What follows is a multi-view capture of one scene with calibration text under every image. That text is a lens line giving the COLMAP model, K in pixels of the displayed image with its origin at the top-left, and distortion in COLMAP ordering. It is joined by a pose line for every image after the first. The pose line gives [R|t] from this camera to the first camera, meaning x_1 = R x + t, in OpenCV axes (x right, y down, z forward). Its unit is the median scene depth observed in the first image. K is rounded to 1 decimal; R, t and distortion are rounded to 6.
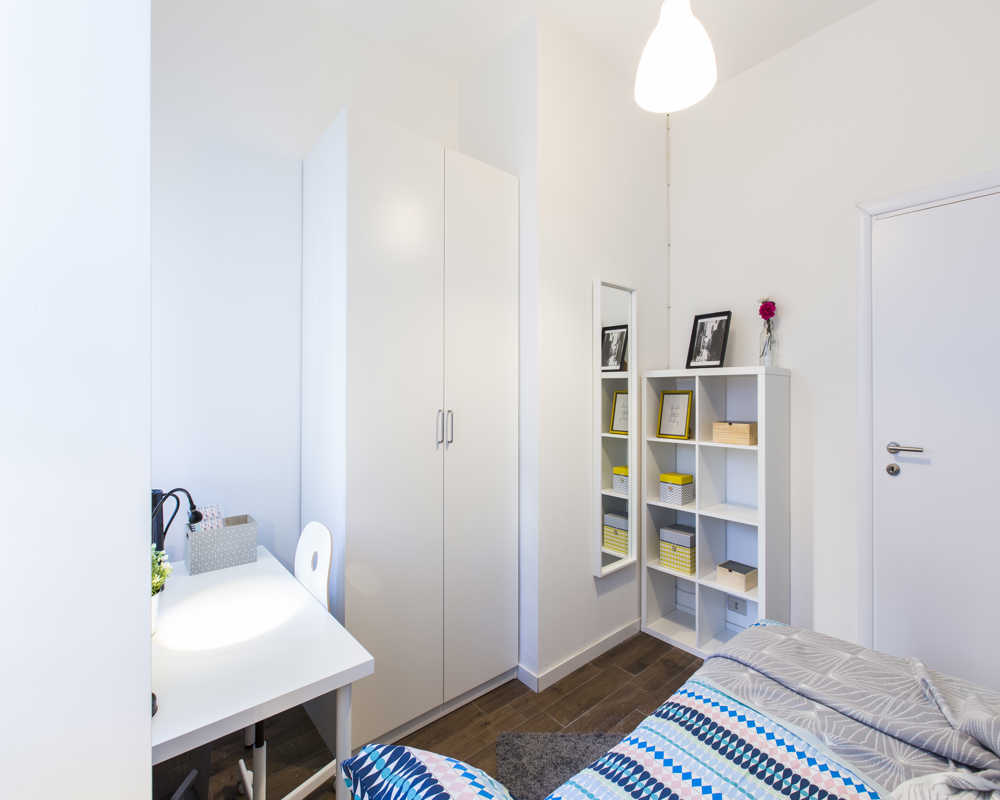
lens RADIAL K [[454.2, 0, 497.5], [0, 454.2, 372.3], [0, 0, 1]] dist [-0.001353, -0.001032]
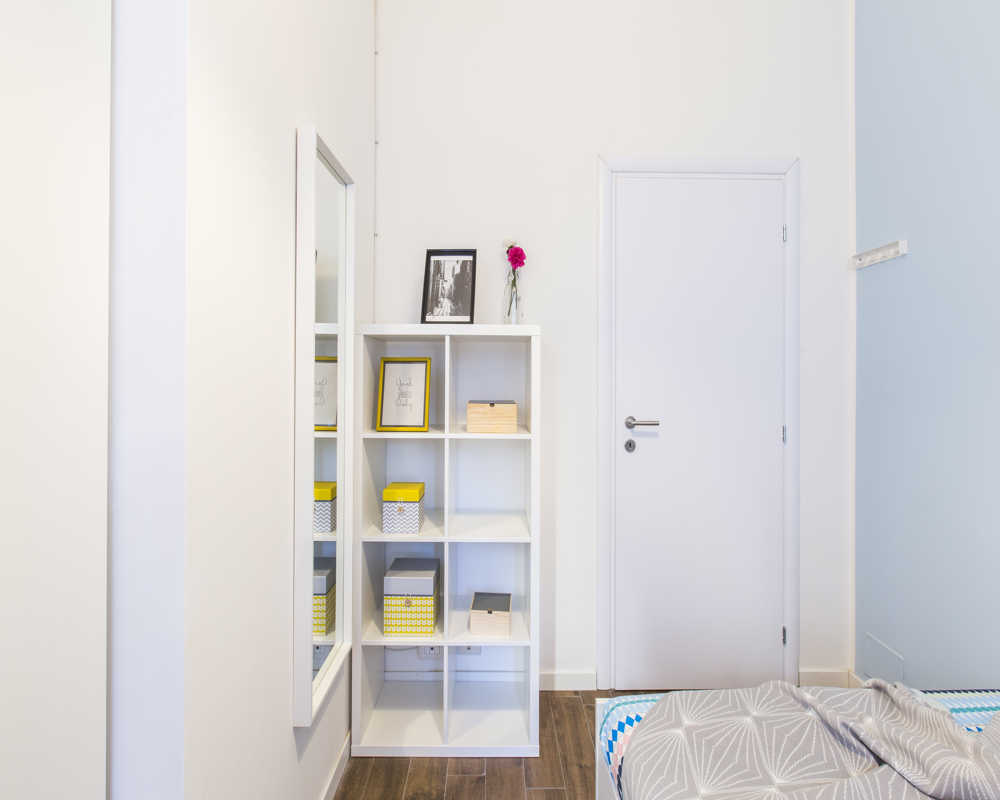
lens RADIAL K [[454.2, 0, 497.5], [0, 454.2, 372.3], [0, 0, 1]] dist [-0.001353, -0.001032]
pose [[0.644790, 0.008402, 0.764313, -0.020824], [-0.042068, 0.998814, 0.024510, 0.042059], [-0.763201, -0.047957, 0.644379, 0.498366]]
